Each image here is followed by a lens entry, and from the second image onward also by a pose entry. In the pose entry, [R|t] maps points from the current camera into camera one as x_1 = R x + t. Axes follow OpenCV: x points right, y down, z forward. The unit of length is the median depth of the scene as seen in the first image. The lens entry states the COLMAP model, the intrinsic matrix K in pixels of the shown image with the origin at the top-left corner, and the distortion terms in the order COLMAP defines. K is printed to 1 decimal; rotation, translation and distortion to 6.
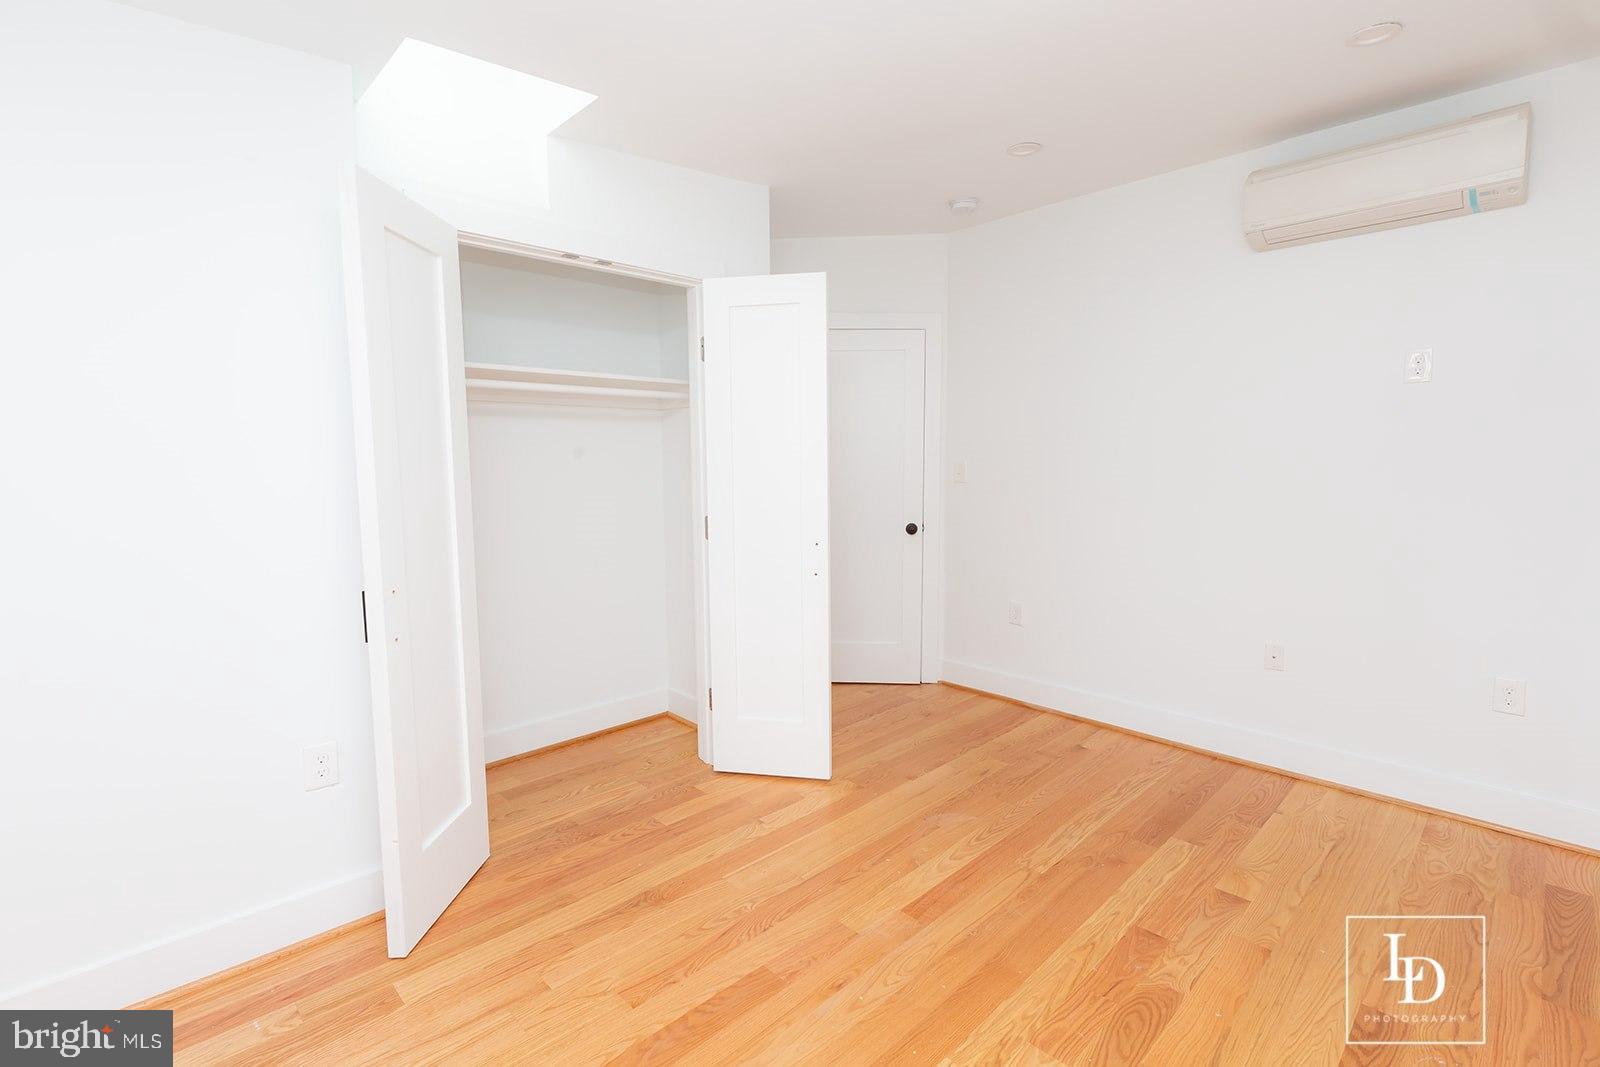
lens RADIAL K [[728.9, 0, 818.7], [0, 728.9, 522.5], [0, 0, 1]] dist [0.006349, 0.000371]
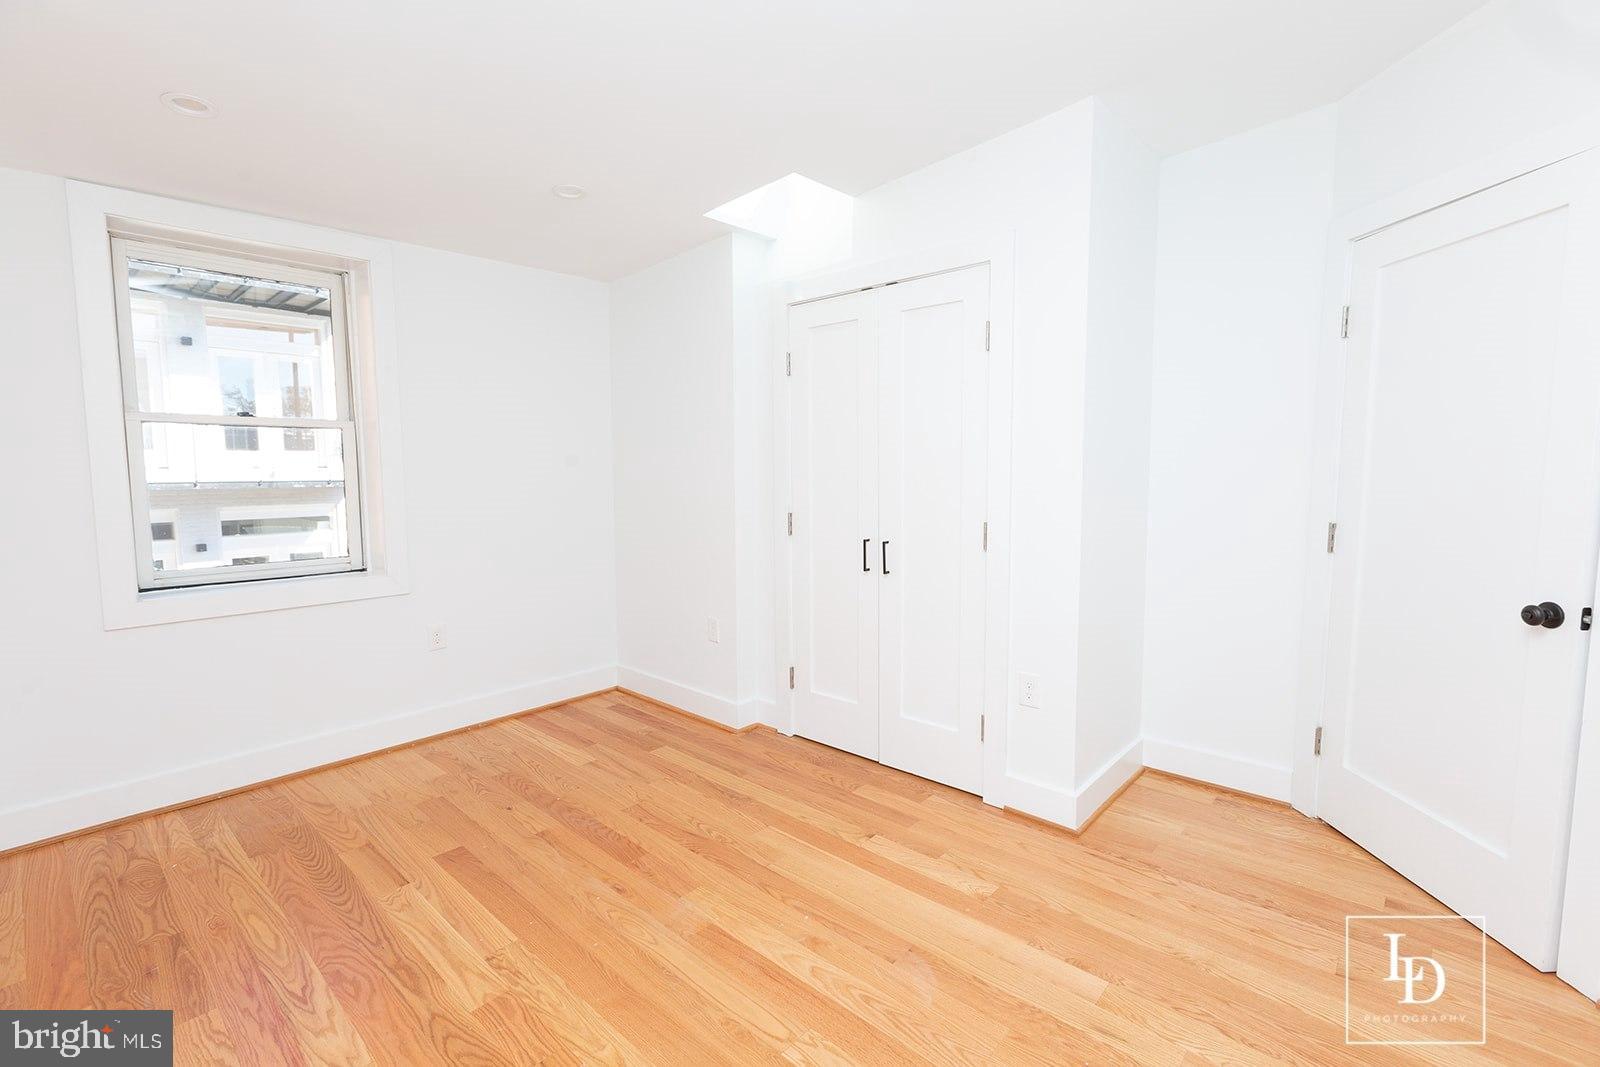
lens RADIAL K [[728.9, 0, 818.7], [0, 728.9, 522.5], [0, 0, 1]] dist [0.006349, 0.000371]
pose [[0.053966, 0.081104, -0.995244, 0.972714], [-0.075243, 0.994193, 0.076939, -0.085931], [0.995704, 0.070733, 0.059755, 0.962548]]
